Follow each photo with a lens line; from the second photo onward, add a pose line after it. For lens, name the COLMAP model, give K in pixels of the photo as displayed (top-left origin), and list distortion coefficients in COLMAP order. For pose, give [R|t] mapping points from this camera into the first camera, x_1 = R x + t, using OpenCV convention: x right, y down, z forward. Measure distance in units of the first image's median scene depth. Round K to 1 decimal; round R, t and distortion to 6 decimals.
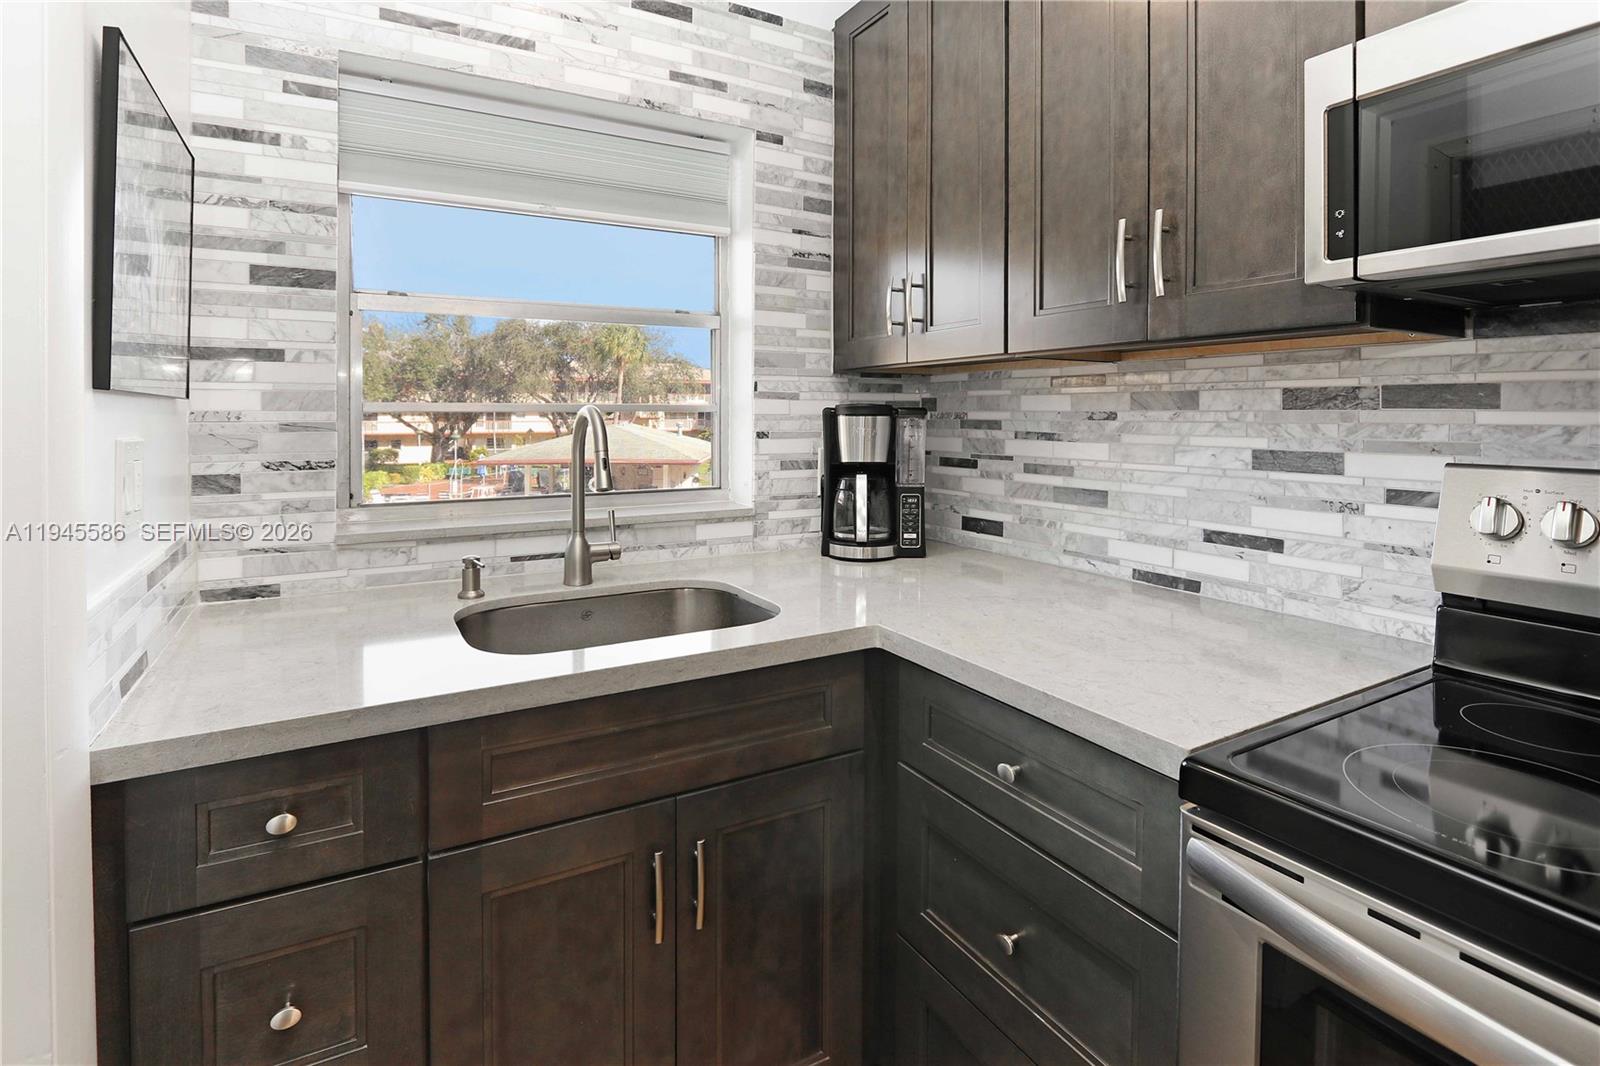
lens RADIAL K [[753.9, 0, 778.6], [0, 753.9, 426.1], [0, 0, 1]] dist [-0.014499, 0.000535]
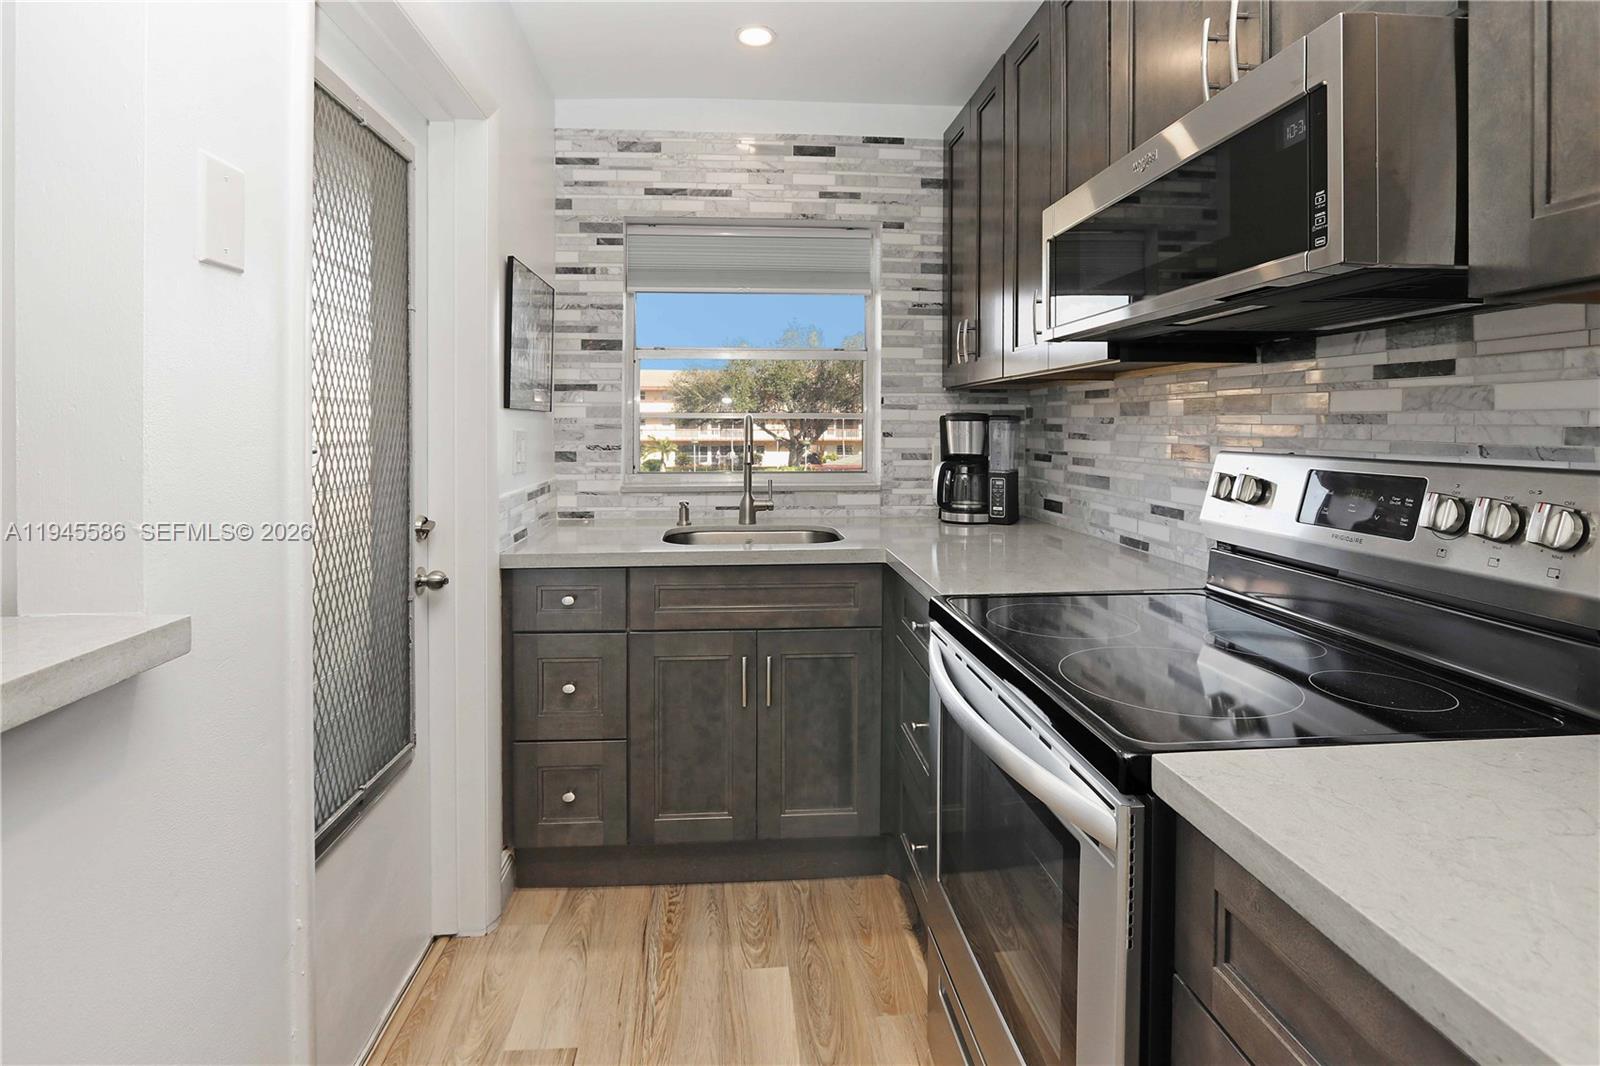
lens RADIAL K [[751.4, 0, 818.7], [0, 751.4, 432.6], [0, 0, 1]] dist [-0.017719, -0.000259]
pose [[0.922603, 0.005797, -0.385708, 0.421389], [-0.007137, 0.999972, -0.002042, 0.012449], [0.385685, 0.004636, 0.922619, -0.372377]]
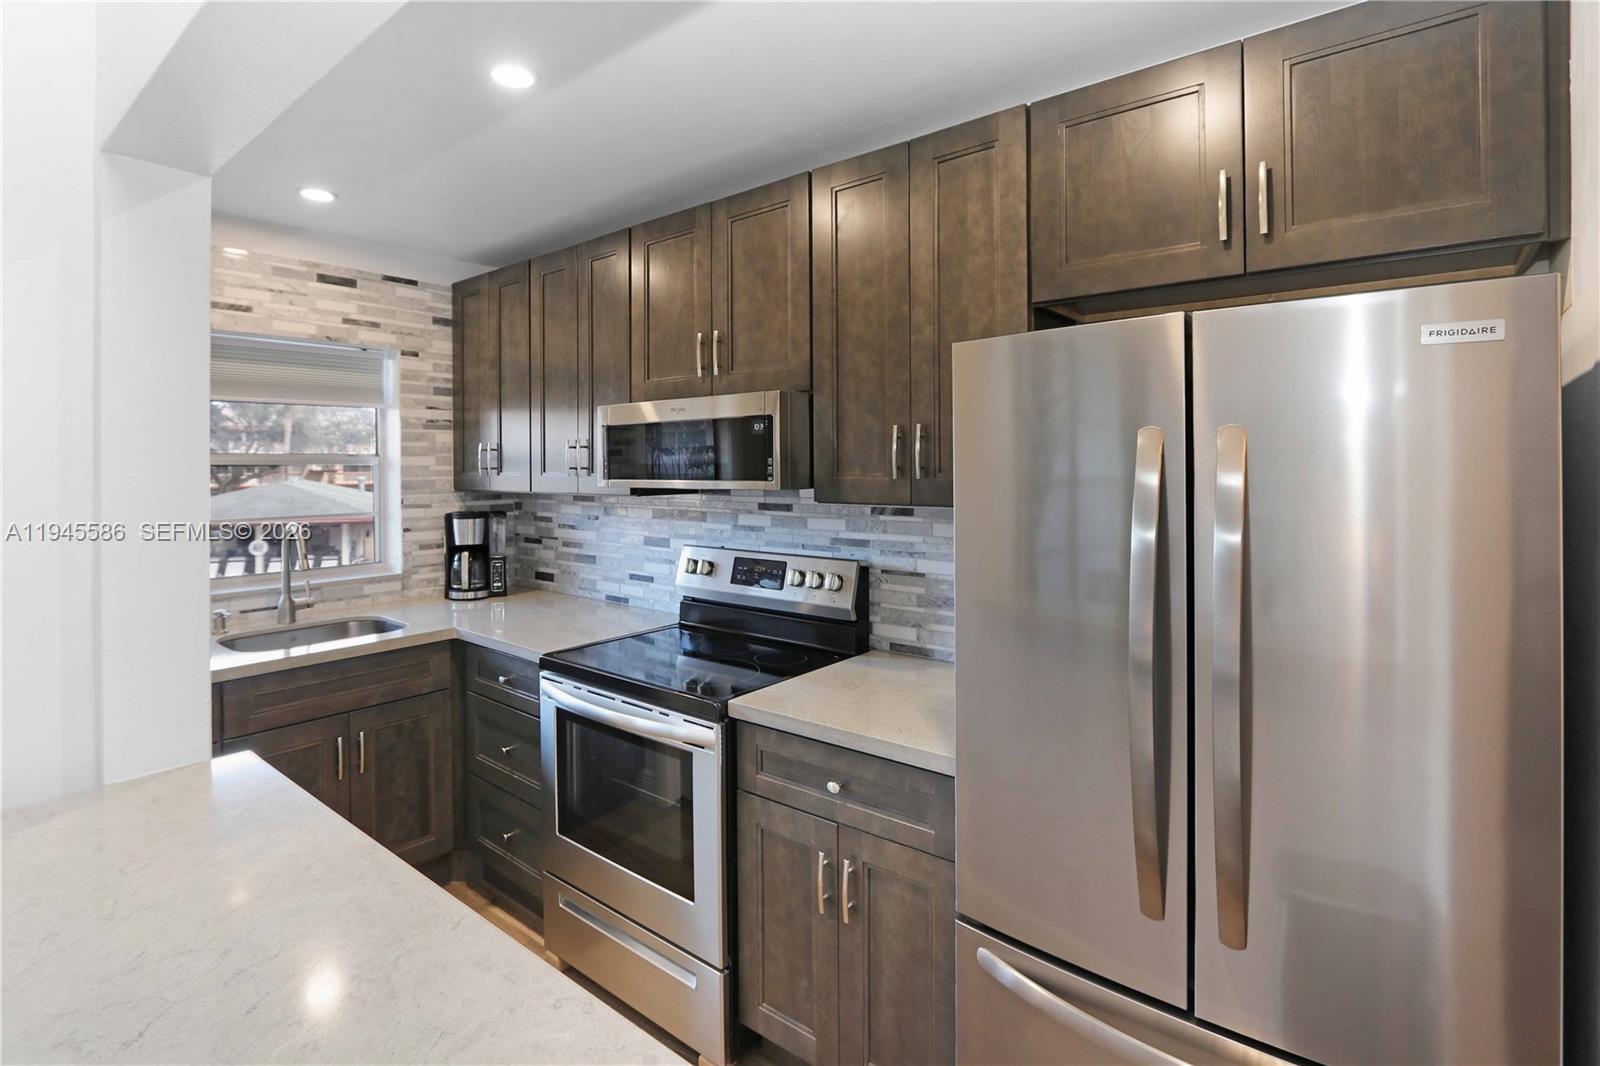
lens RADIAL K [[733.4, 0, 746.1], [0, 733.4, 479.3], [0, 0, 1]] dist [-0.001152, 0.000059]
pose [[0.937625, -0.009460, 0.347519, 0.125395], [0.008249, 0.999954, 0.004963, -0.107005], [-0.347550, -0.001787, 0.937660, -0.830736]]
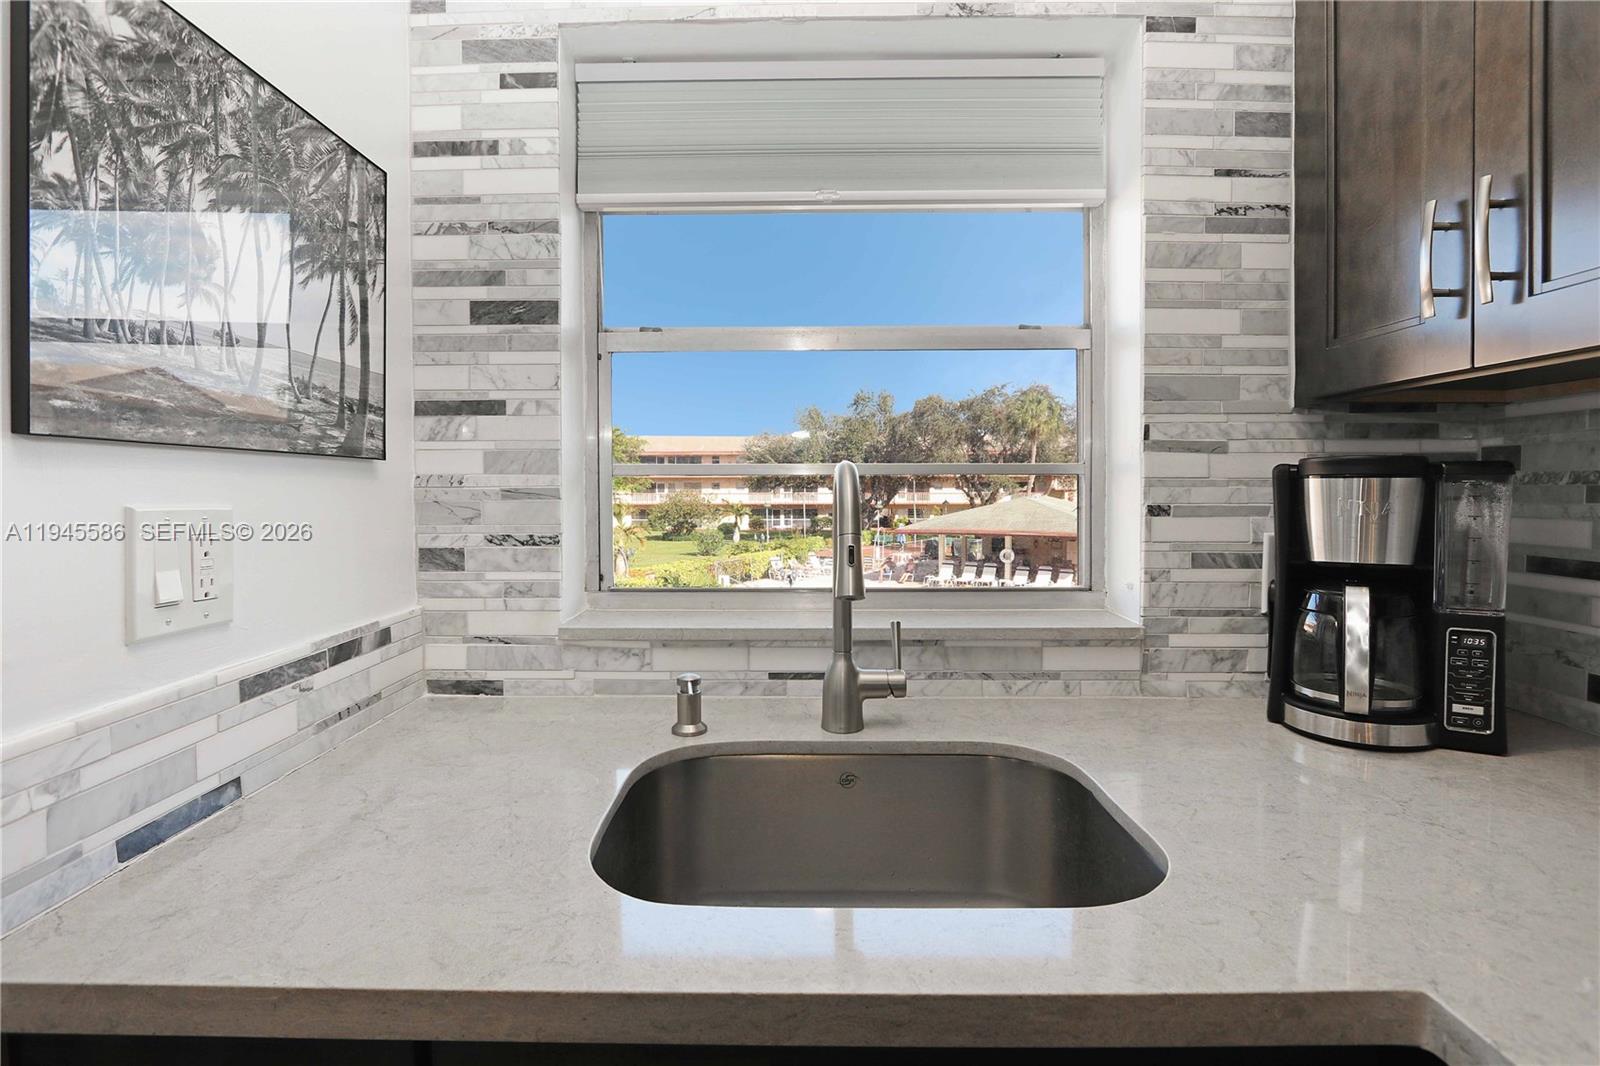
lens RADIAL K [[735.2, 0, 800.7], [0, 735.2, 499.6], [0, 0, 1]] dist [-0.018286, 0.000176]
pose [[0.869927, 0.006080, -0.493143, 0.020273], [-0.004964, 0.999981, 0.003573, 0.002674], [0.493156, -0.000660, 0.869941, 0.346506]]
